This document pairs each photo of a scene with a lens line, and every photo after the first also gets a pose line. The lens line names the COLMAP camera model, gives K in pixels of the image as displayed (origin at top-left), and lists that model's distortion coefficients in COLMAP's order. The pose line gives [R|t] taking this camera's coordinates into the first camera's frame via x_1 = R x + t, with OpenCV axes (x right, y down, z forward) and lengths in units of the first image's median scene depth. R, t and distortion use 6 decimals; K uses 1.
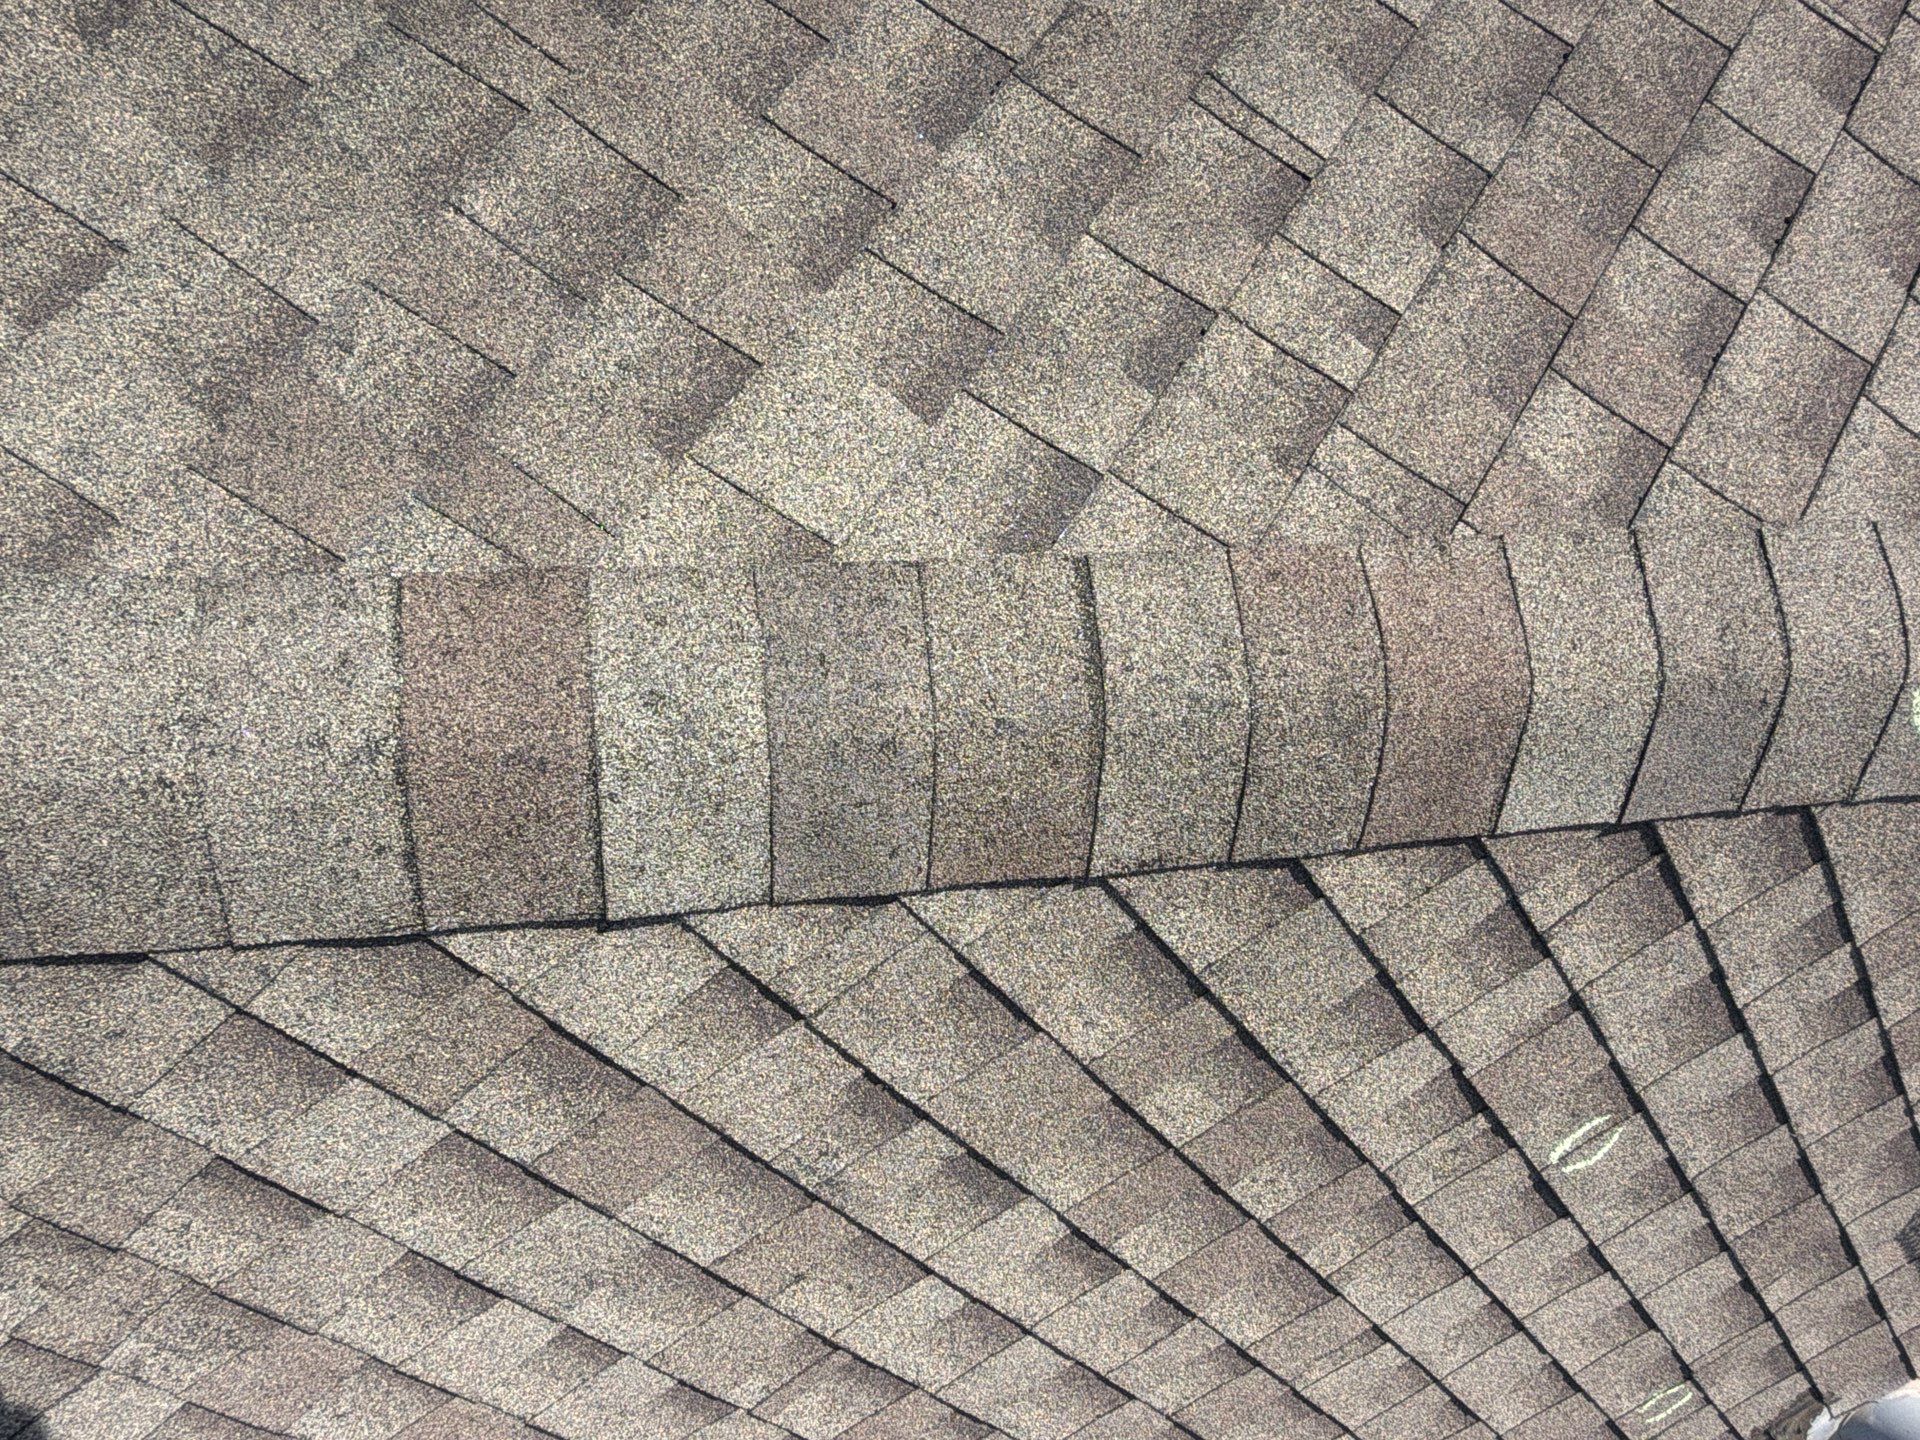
lens RADIAL K [[1317.7, 0, 960.0], [0, 1317.7, 720.0], [0, 0, 1]] dist [-0.022171, 0.010201]
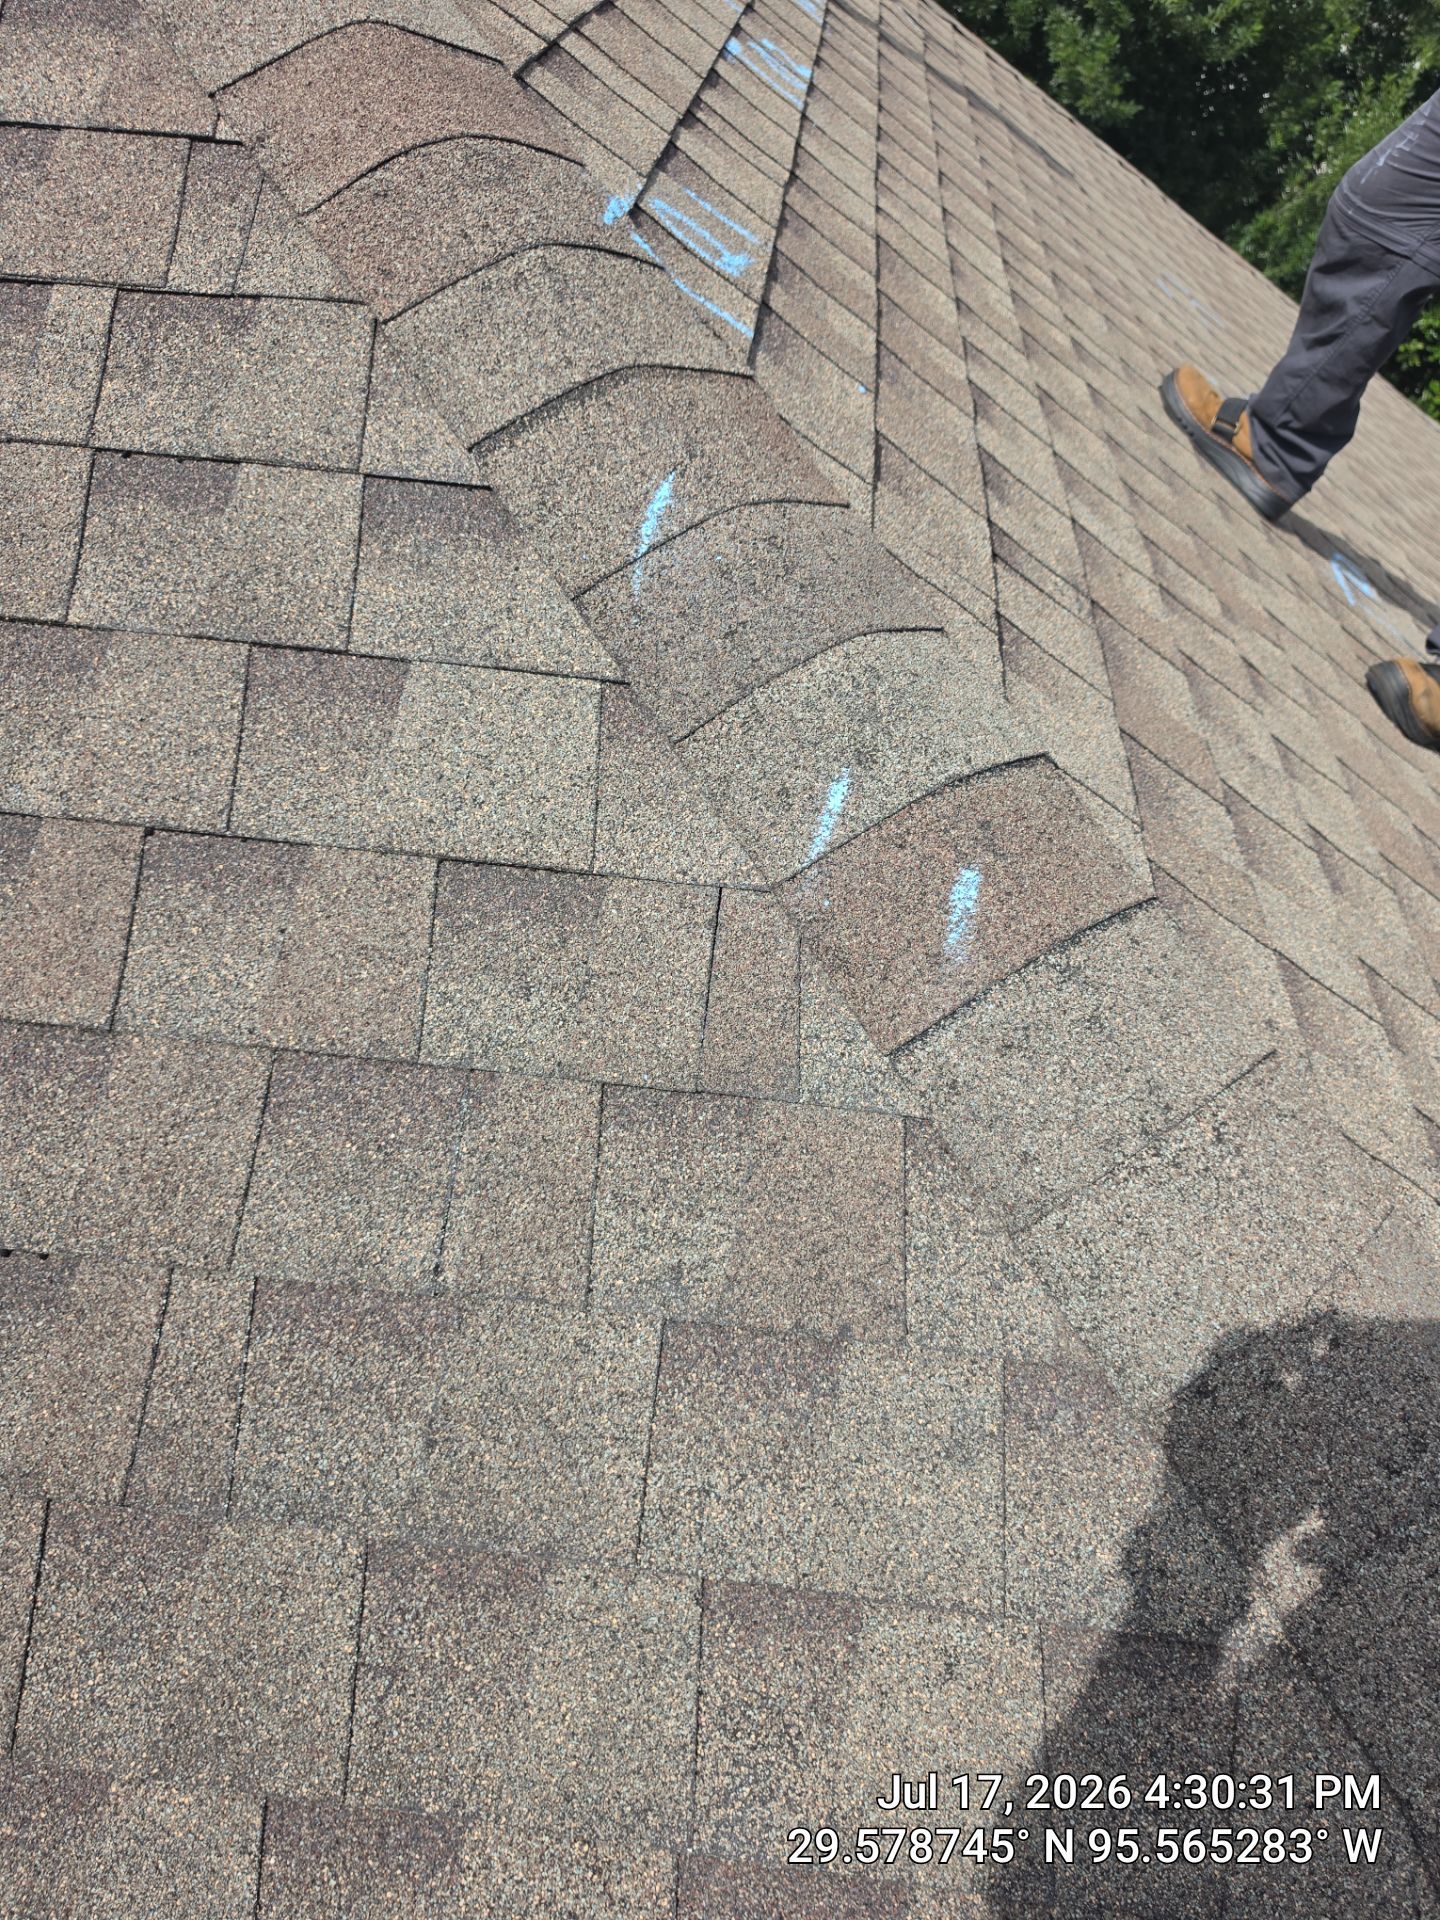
lens RADIAL K [[1342.6, 0, 720.0], [0, 1342.6, 960.0], [0, 0, 1]] dist [0.094805, -0.187892]
pose [[-0.448919, -0.893209, 0.025487, -0.320228], [0.841420, -0.412945, 0.348552, -0.460229], [-0.300805, 0.177917, 0.936943, 0.169992]]
